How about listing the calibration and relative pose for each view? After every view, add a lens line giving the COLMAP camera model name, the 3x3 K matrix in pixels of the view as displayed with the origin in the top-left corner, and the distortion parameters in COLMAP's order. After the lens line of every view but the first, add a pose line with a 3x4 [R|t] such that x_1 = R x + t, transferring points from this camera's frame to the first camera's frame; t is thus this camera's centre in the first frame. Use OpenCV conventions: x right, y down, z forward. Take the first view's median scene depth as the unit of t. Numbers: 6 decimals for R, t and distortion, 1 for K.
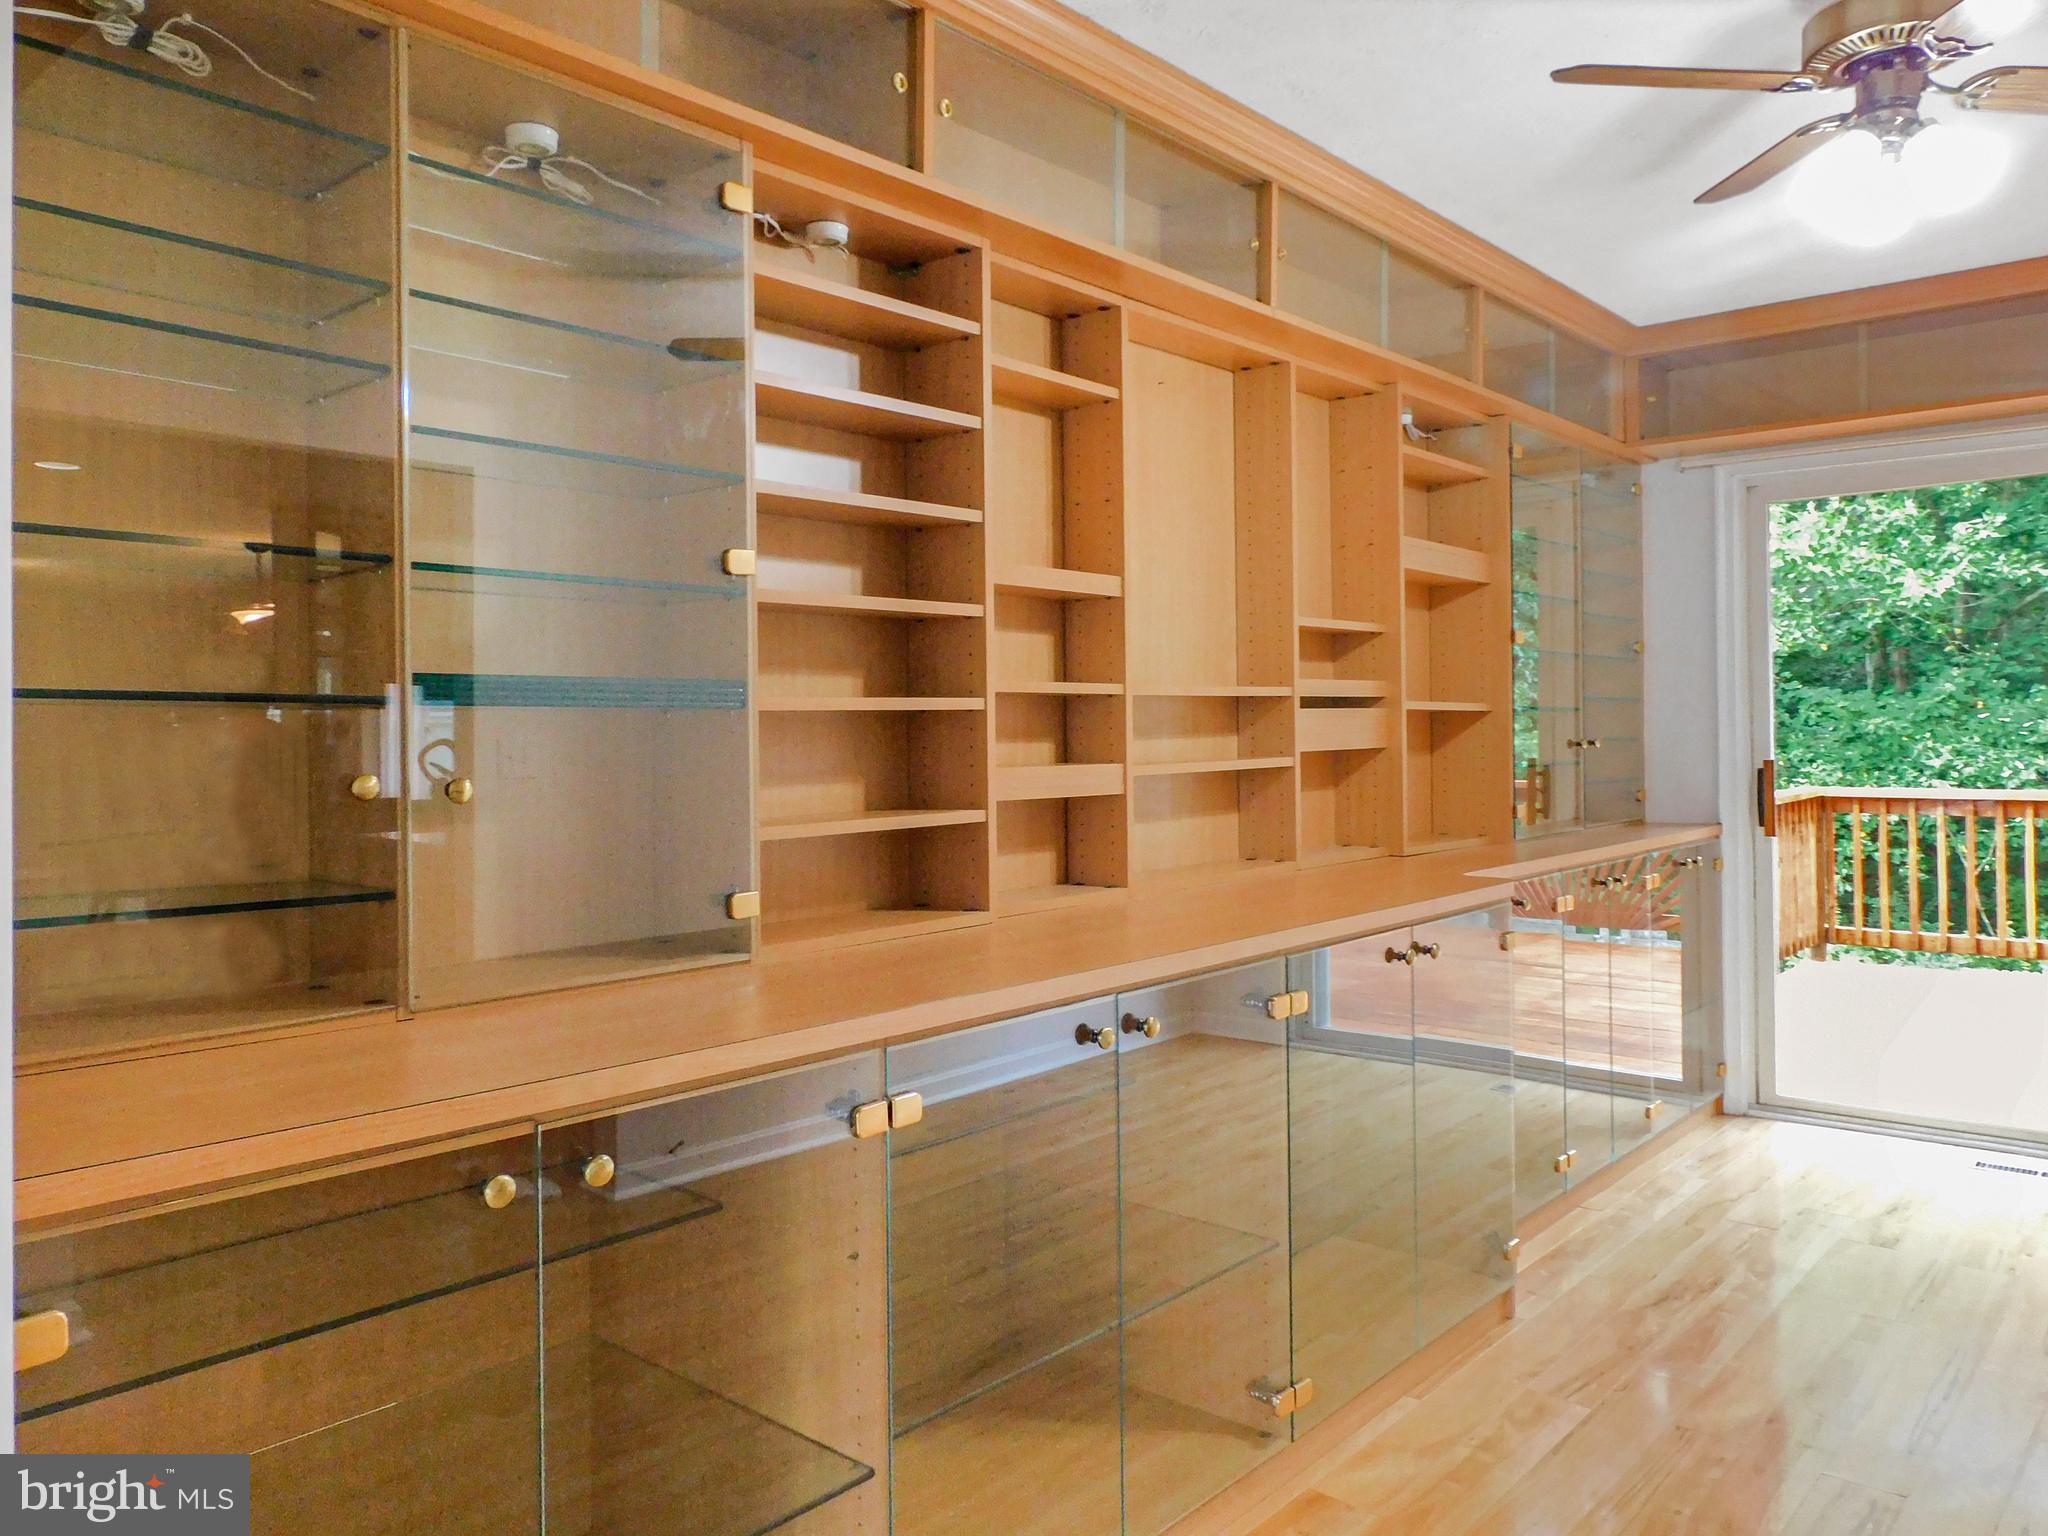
lens RADIAL K [[1494.0, 0, 1026.0], [0, 1494.0, 760.5], [0, 0, 1]] dist [-0.006851, -0.006002]
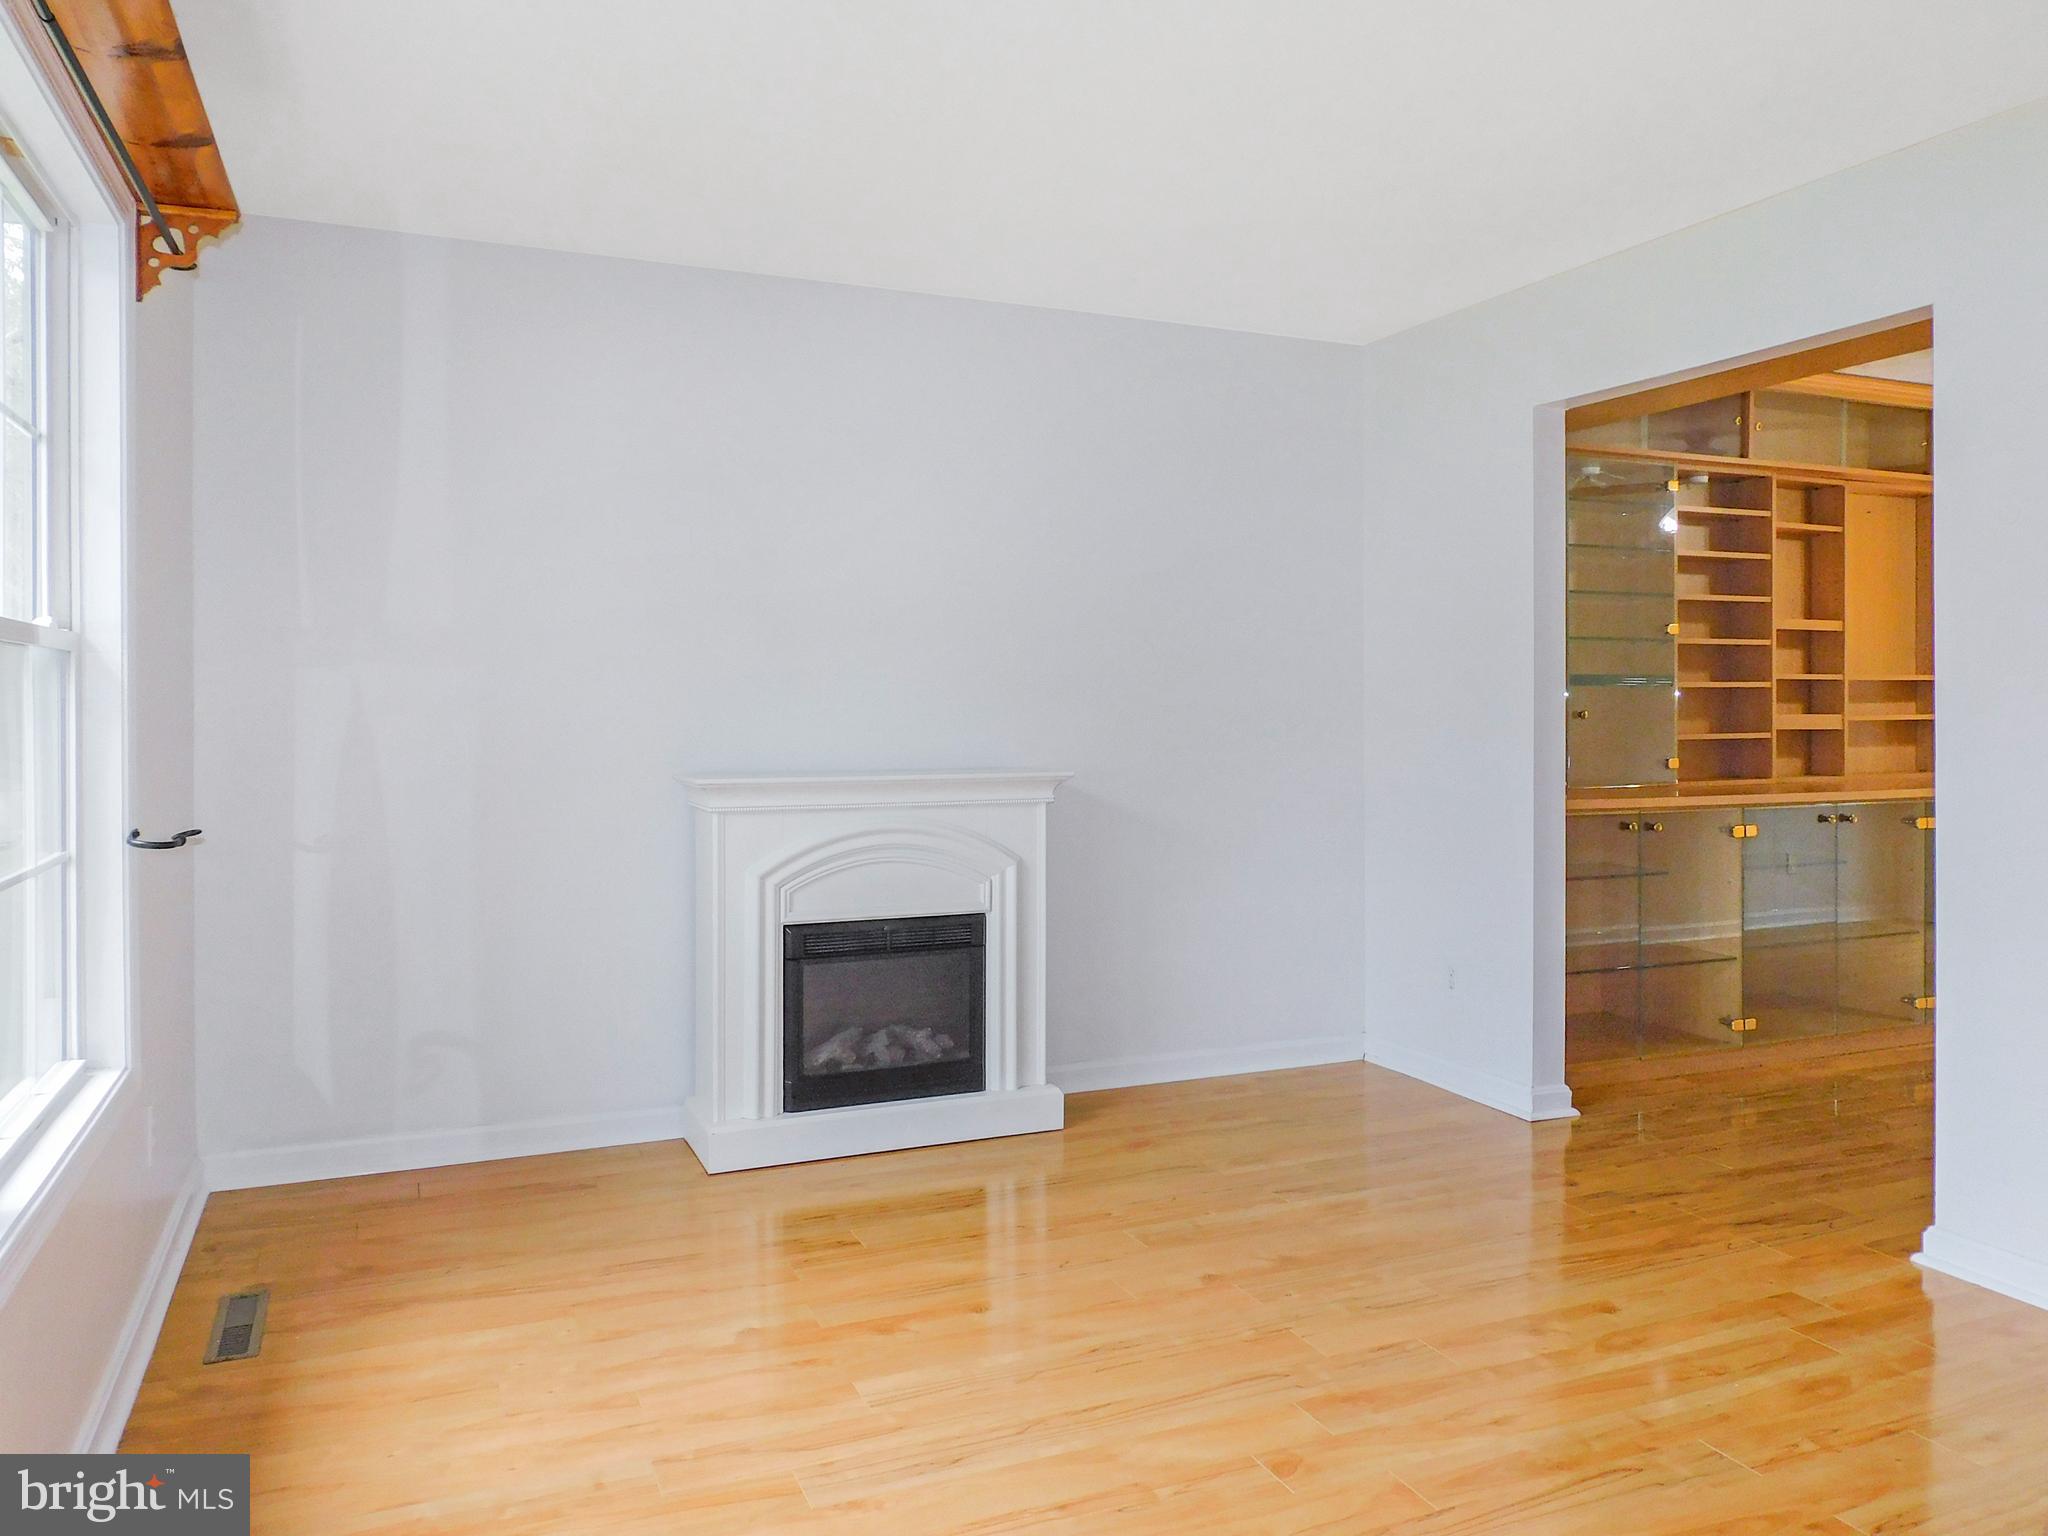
lens RADIAL K [[1494.0, 0, 1012.4], [0, 1494.0, 761.8], [0, 0, 1]] dist [-0.006851, -0.006002]
pose [[0.901642, 0.012509, -0.432303, -0.075860], [-0.010344, 0.999919, 0.007360, 0.064058], [0.432360, -0.002165, 0.901698, -1.319951]]
